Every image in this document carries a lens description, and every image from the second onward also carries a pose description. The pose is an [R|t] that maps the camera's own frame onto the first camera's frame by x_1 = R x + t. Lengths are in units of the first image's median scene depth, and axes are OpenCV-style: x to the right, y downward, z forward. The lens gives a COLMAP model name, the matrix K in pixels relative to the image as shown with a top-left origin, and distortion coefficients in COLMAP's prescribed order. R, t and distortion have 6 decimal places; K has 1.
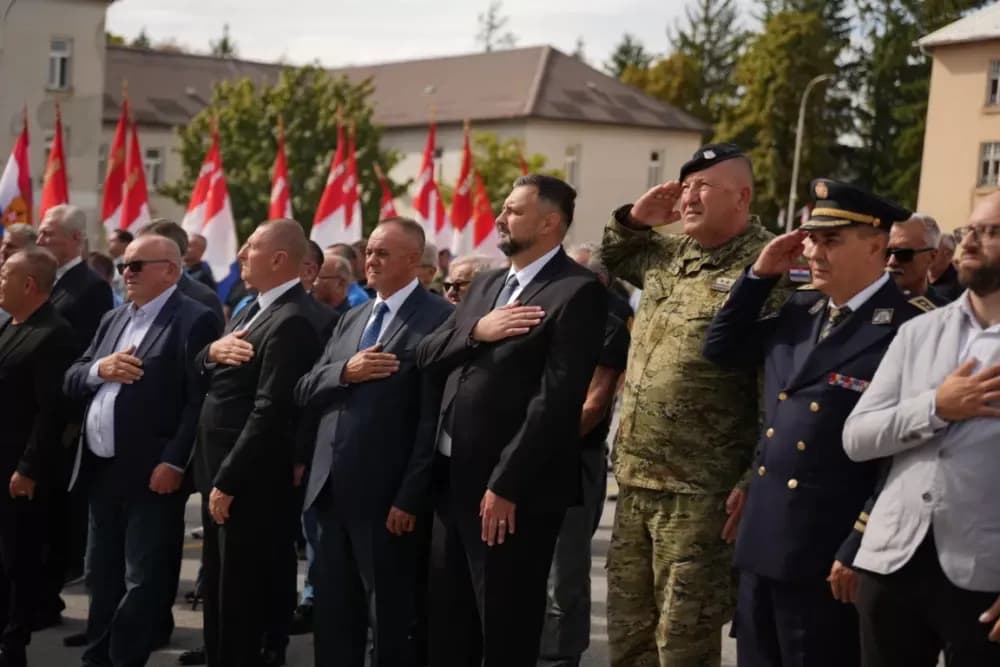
lens RADIAL K [[2025.4, 0, 435.1], [0, 2025.4, 286.1], [0, 0, 1]] dist [0.479252, 0.000000]
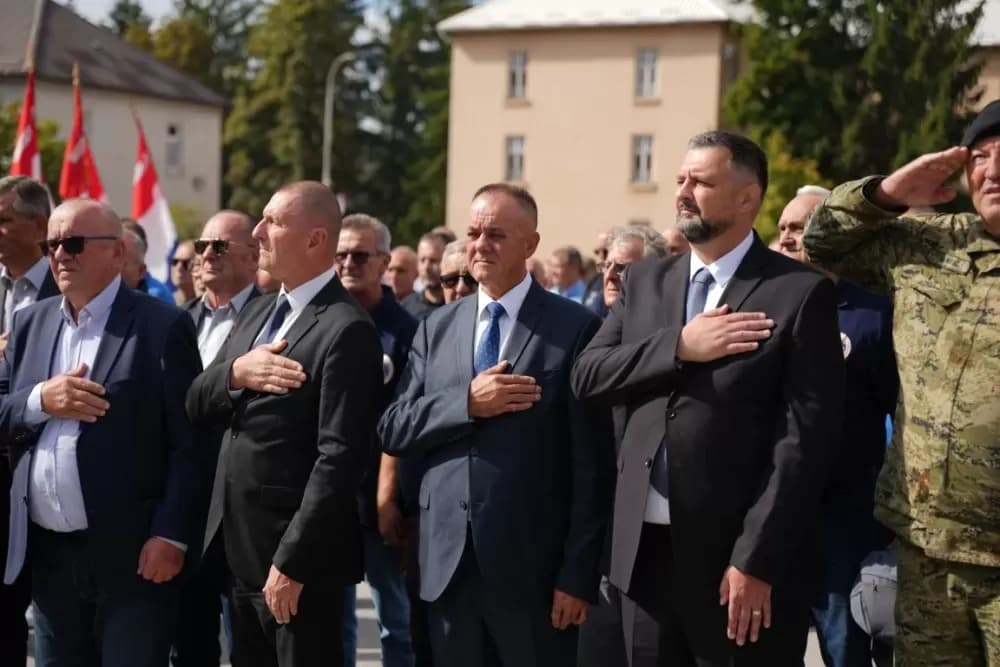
lens RADIAL K [[2025.4, 0, 505.4], [0, 2025.4, 322.2], [0, 0, 1]] dist [0.479252, 0.000000]
pose [[0.924690, 0.003467, 0.380705, -0.300279], [-0.012167, 0.999717, 0.020448, -0.000601], [-0.380526, -0.023540, 0.924471, 0.339966]]
